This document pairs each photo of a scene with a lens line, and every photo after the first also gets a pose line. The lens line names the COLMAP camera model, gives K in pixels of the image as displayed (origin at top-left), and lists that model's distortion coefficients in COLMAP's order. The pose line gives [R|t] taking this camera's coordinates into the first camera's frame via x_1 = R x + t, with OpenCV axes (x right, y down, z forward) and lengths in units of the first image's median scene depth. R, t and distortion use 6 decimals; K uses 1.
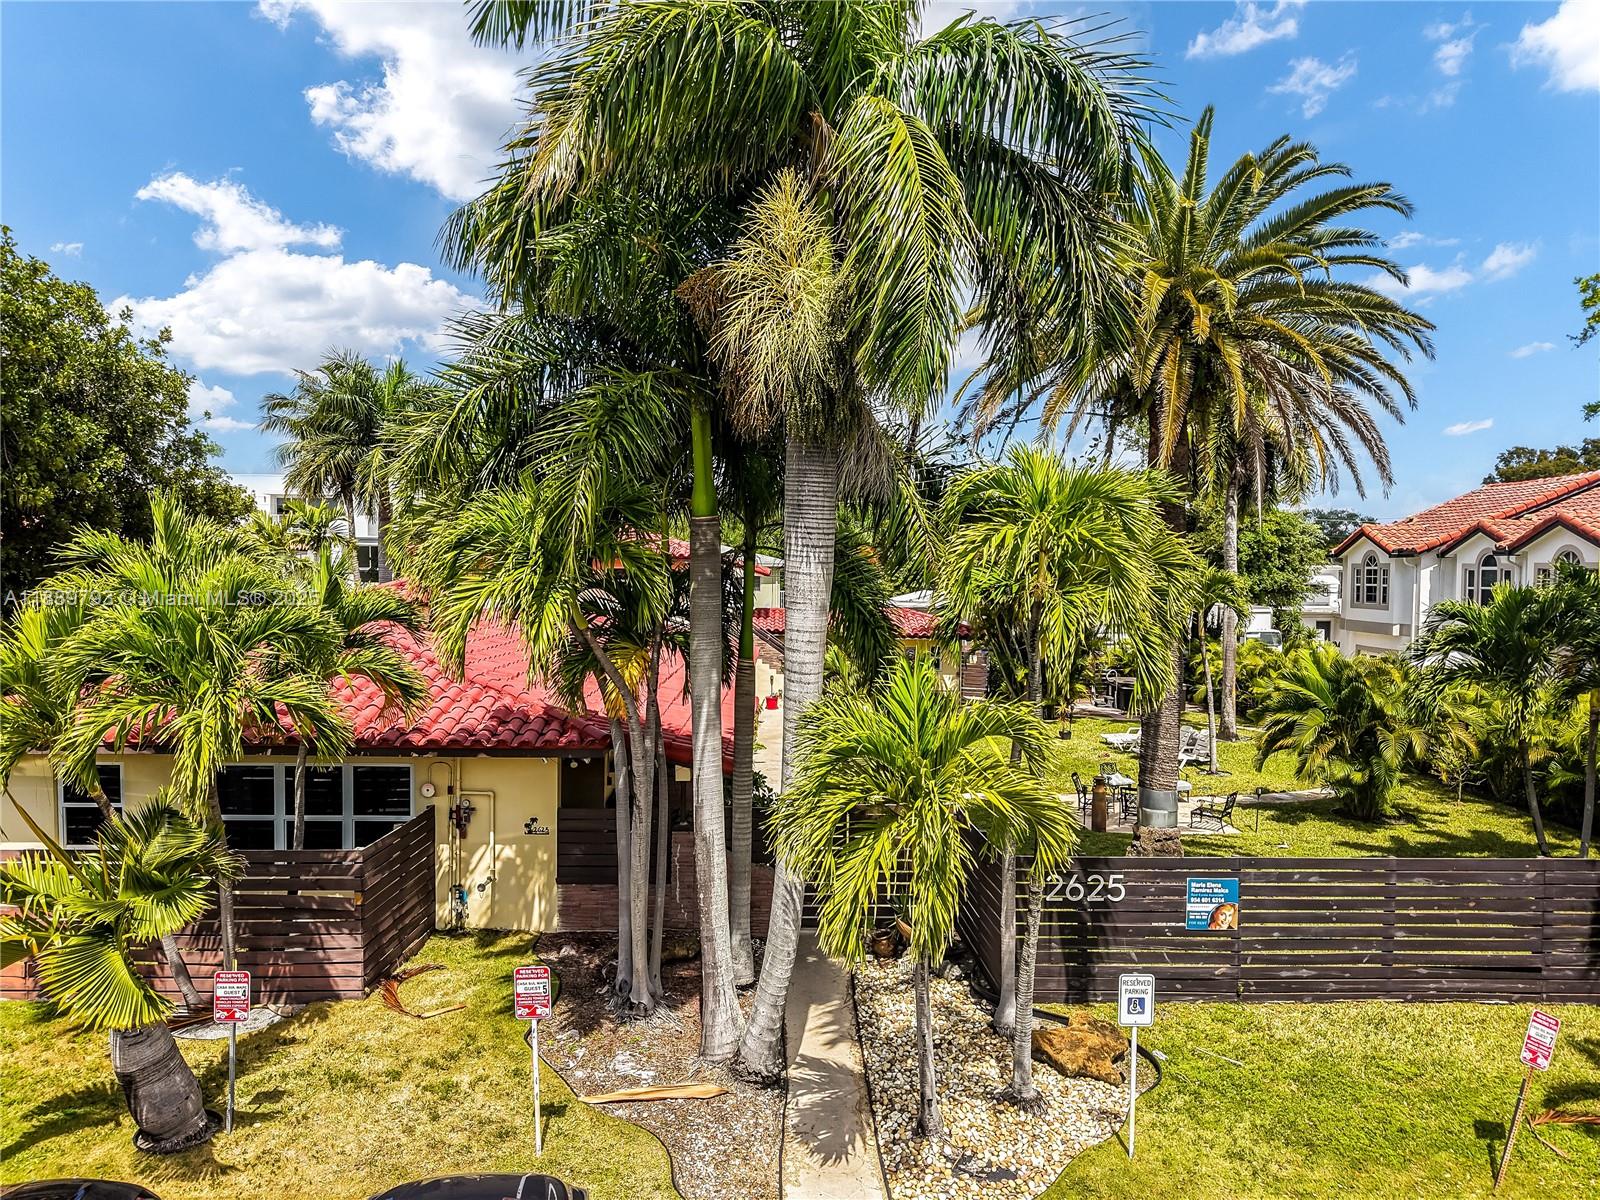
lens RADIAL K [[1113.8, 0, 795.4], [0, 1113.8, 605.4], [0, 0, 1]] dist [-0.001918, -0.006943]
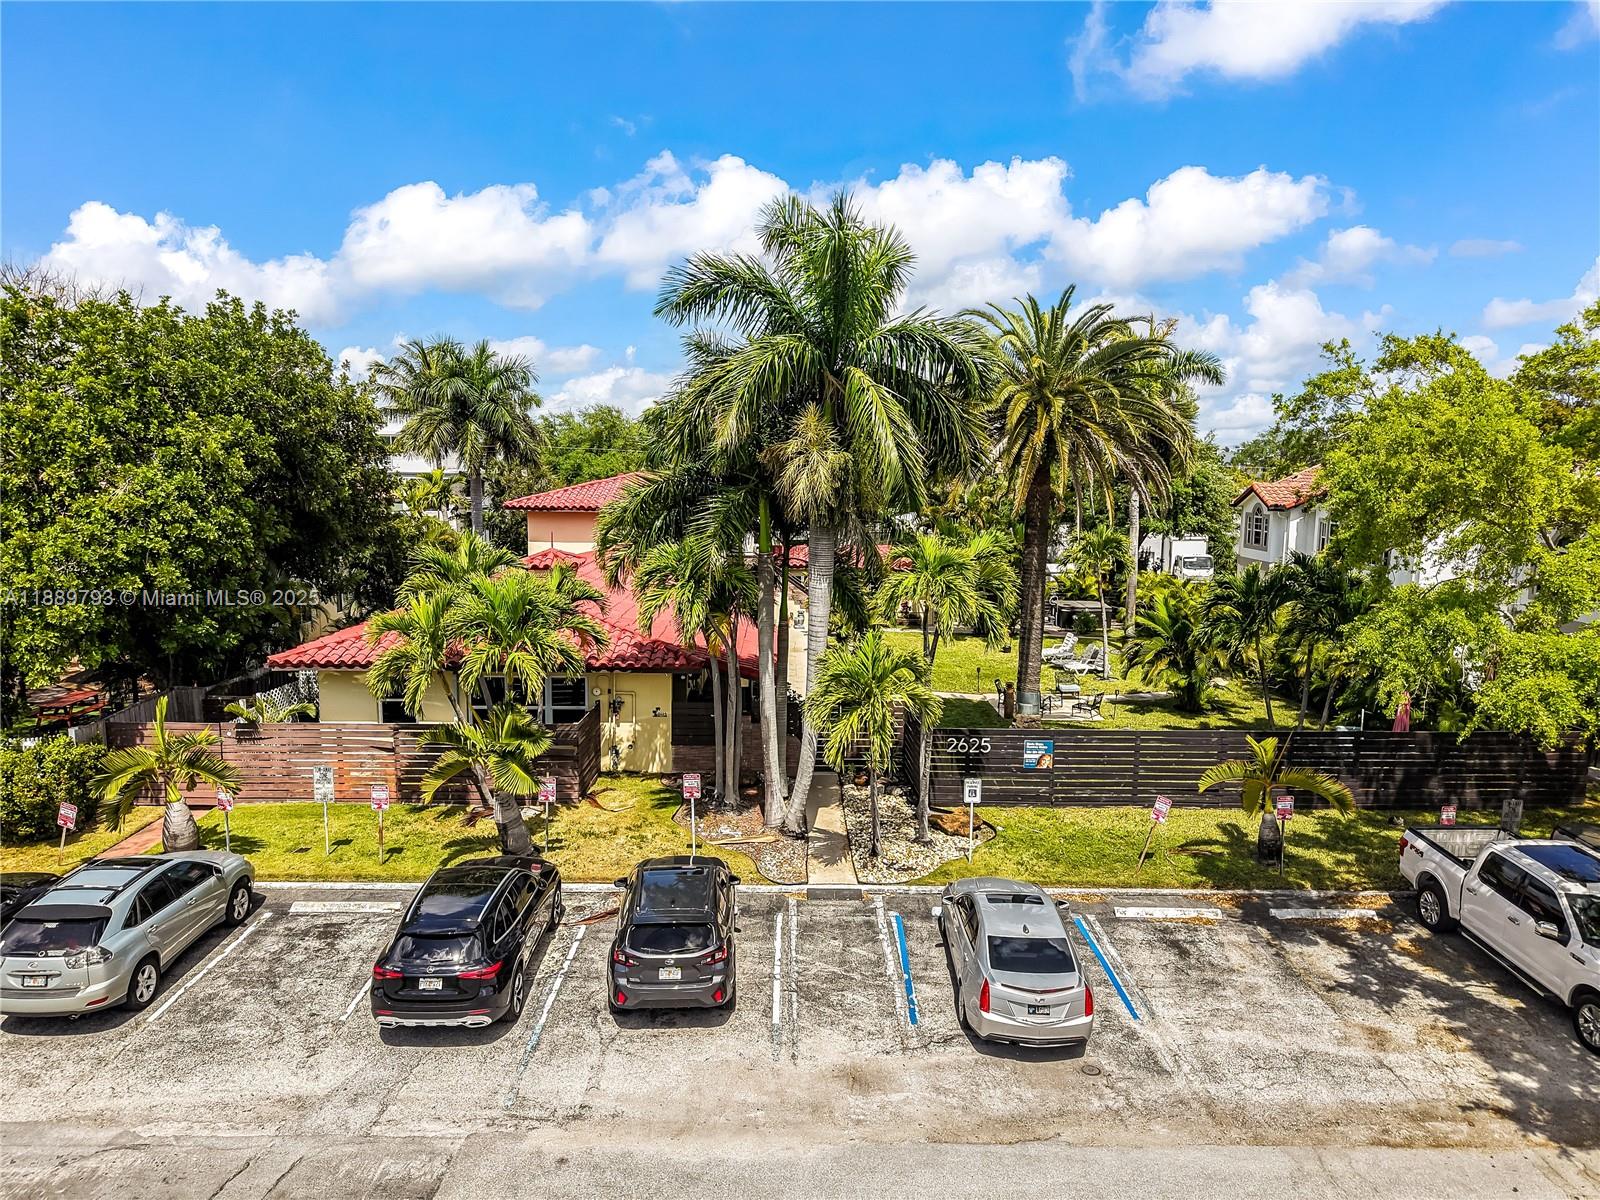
lens RADIAL K [[1099.2, 0, 799.3], [0, 1099.2, 610.3], [0, 0, 1]] dist [-0.009399, -0.004294]
pose [[0.999995, 0.002552, 0.001860, -0.023698], [-0.002718, 0.995437, 0.095382, -0.140549], [-0.001608, -0.095387, 0.995439, -0.783461]]
